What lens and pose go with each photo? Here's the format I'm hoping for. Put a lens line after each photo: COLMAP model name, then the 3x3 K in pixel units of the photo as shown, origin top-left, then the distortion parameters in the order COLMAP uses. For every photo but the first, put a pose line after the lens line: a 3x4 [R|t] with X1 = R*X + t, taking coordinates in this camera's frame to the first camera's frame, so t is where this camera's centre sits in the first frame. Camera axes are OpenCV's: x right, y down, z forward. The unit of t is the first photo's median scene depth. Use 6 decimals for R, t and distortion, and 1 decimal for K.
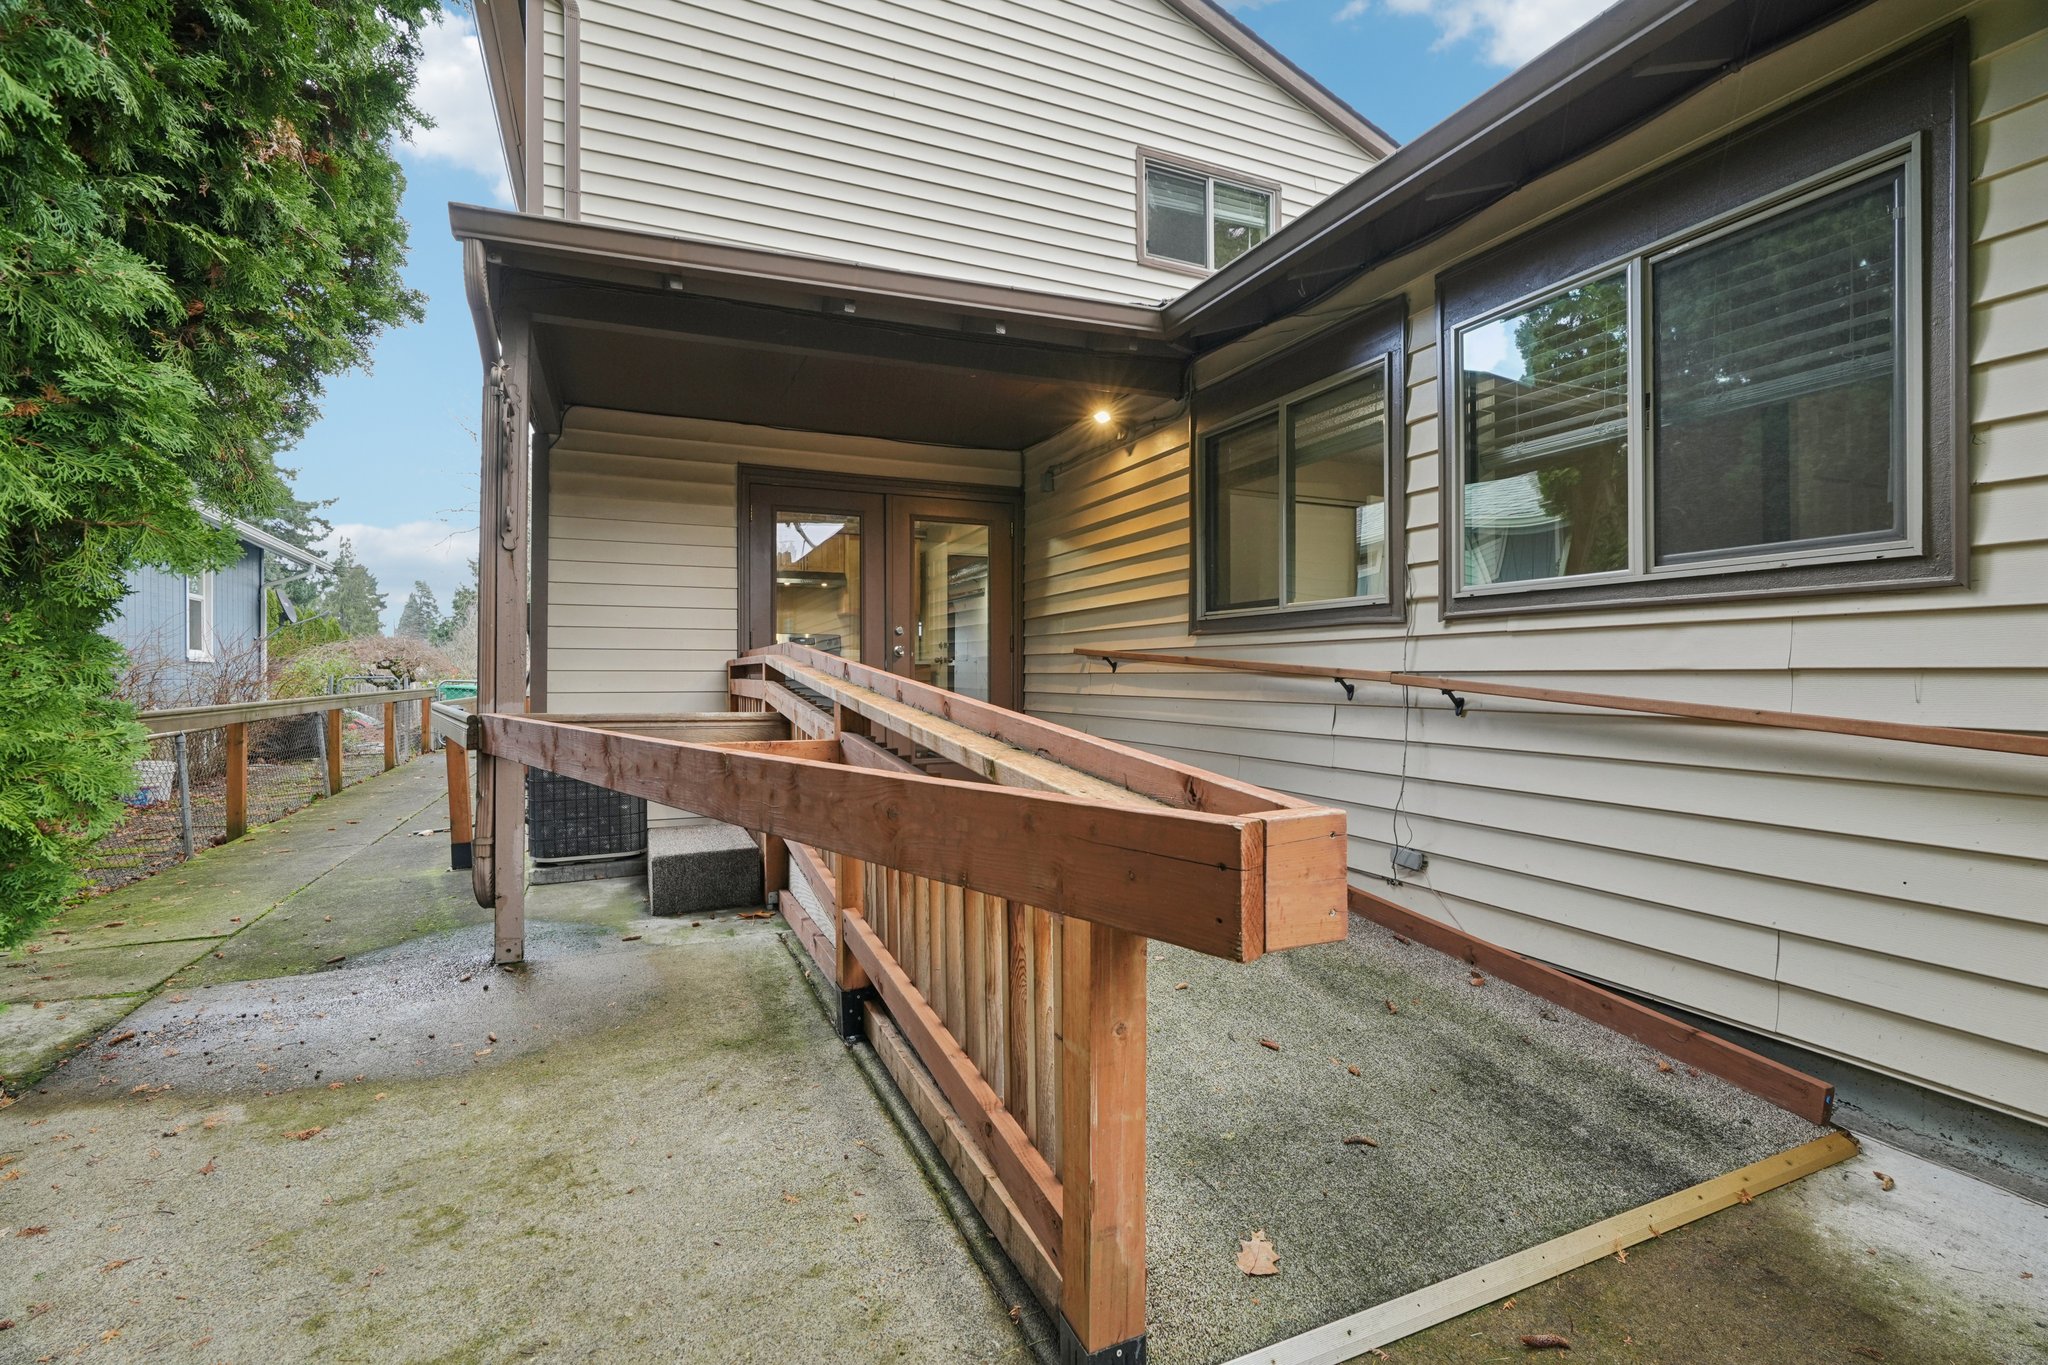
lens RADIAL K [[925.0, 0, 1029.9], [0, 925.0, 683.4], [0, 0, 1]] dist [-0.008768, 0.000625]
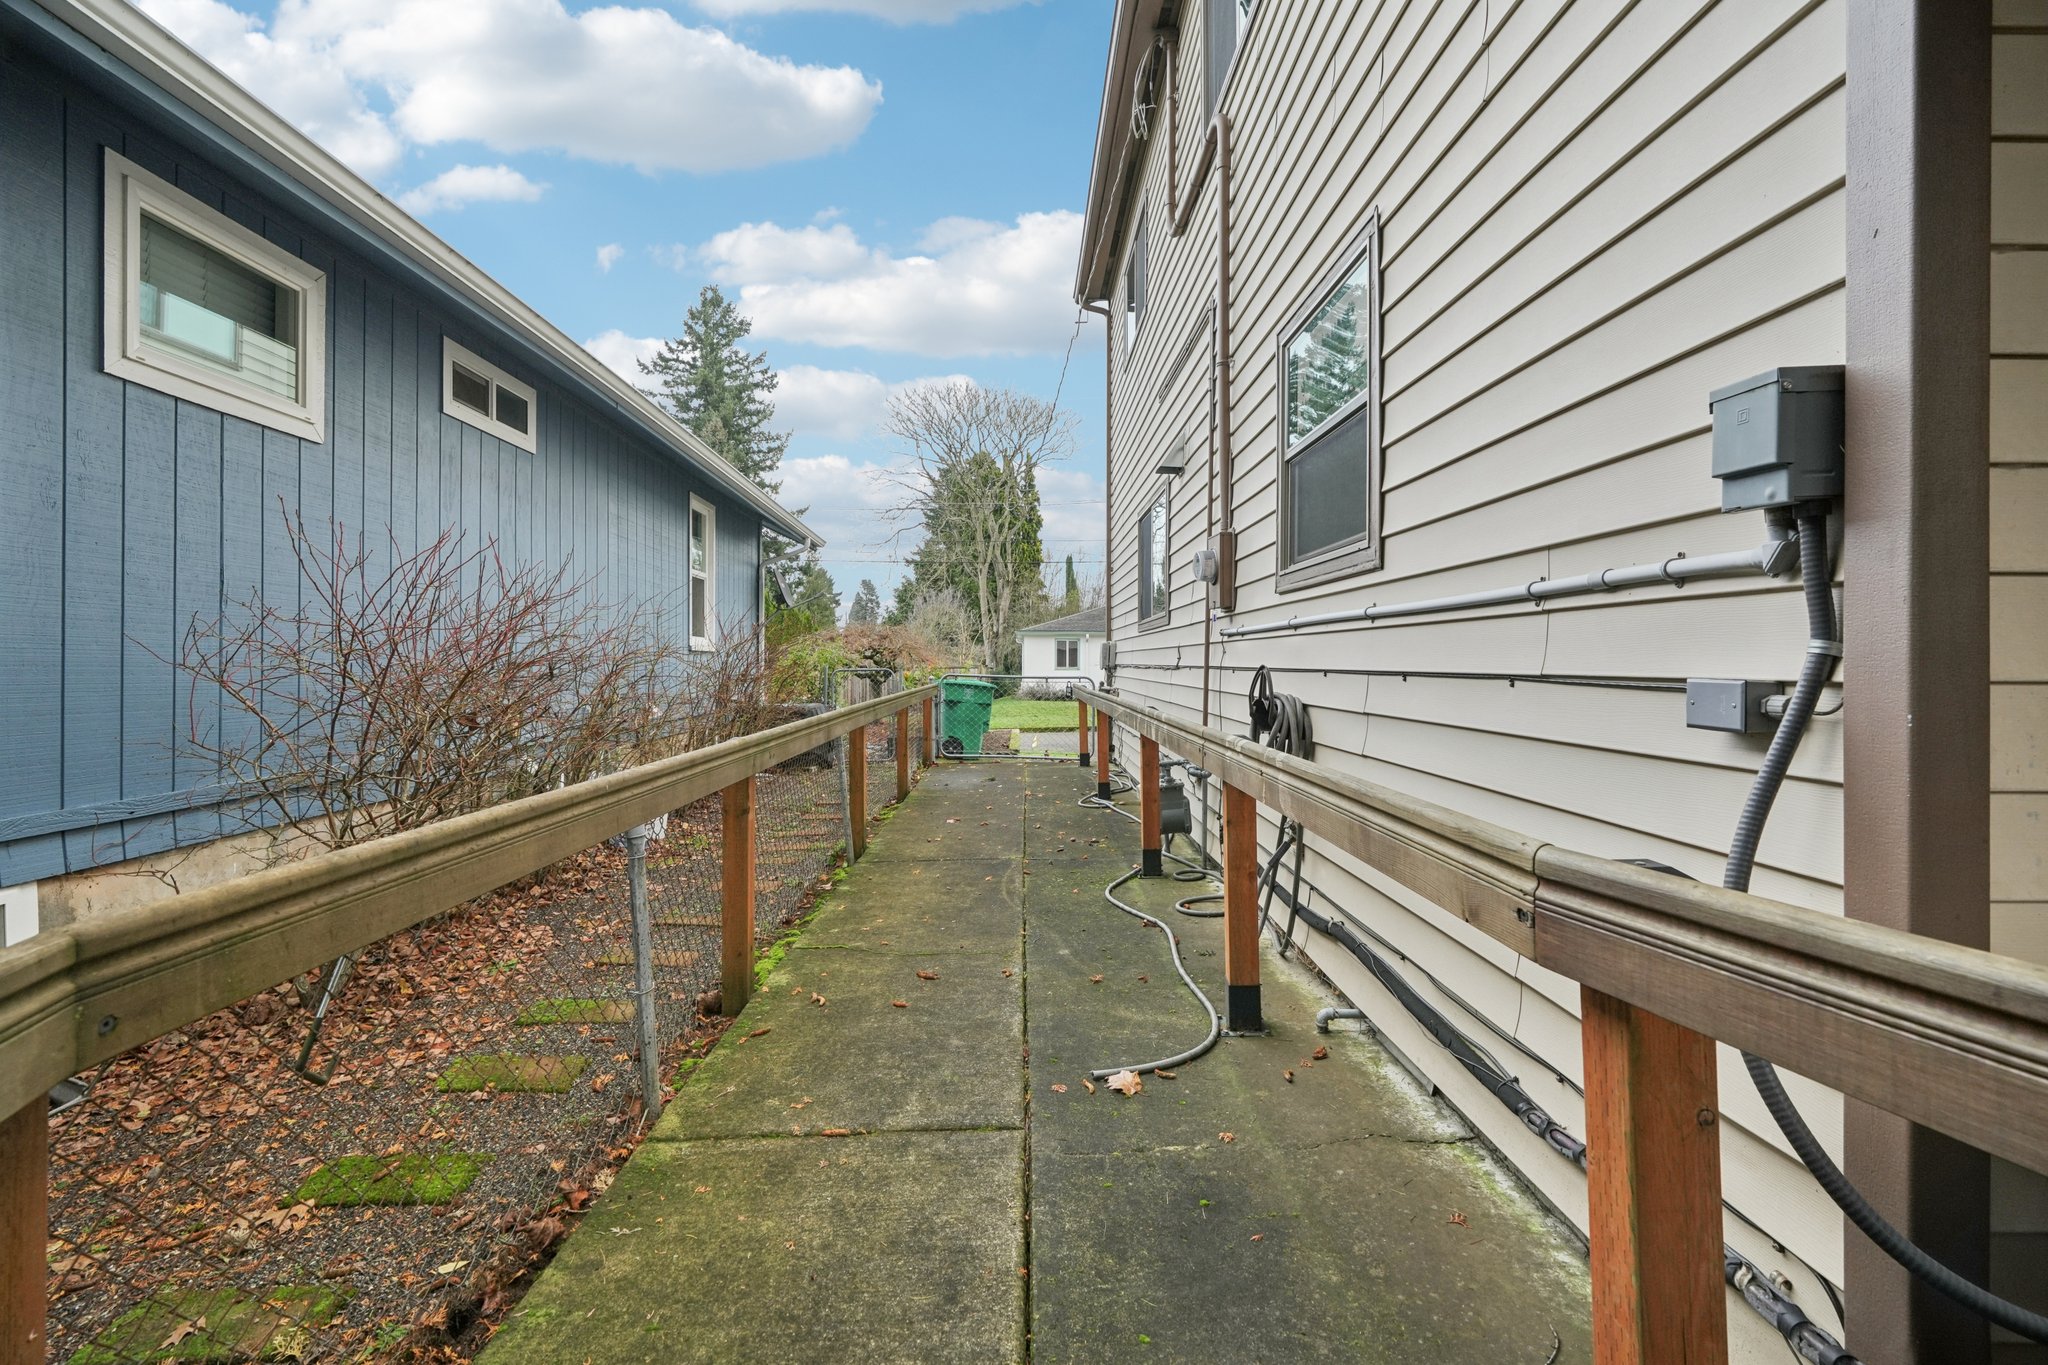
lens RADIAL K [[925.0, 0, 1022.4], [0, 925.0, 668.0], [0, 0, 1]] dist [-0.008768, 0.000625]
pose [[0.916862, 0.004165, -0.399183, -0.193690], [-0.005941, 0.999977, -0.003211, -0.004687], [0.399161, 0.005315, 0.916866, 0.222862]]
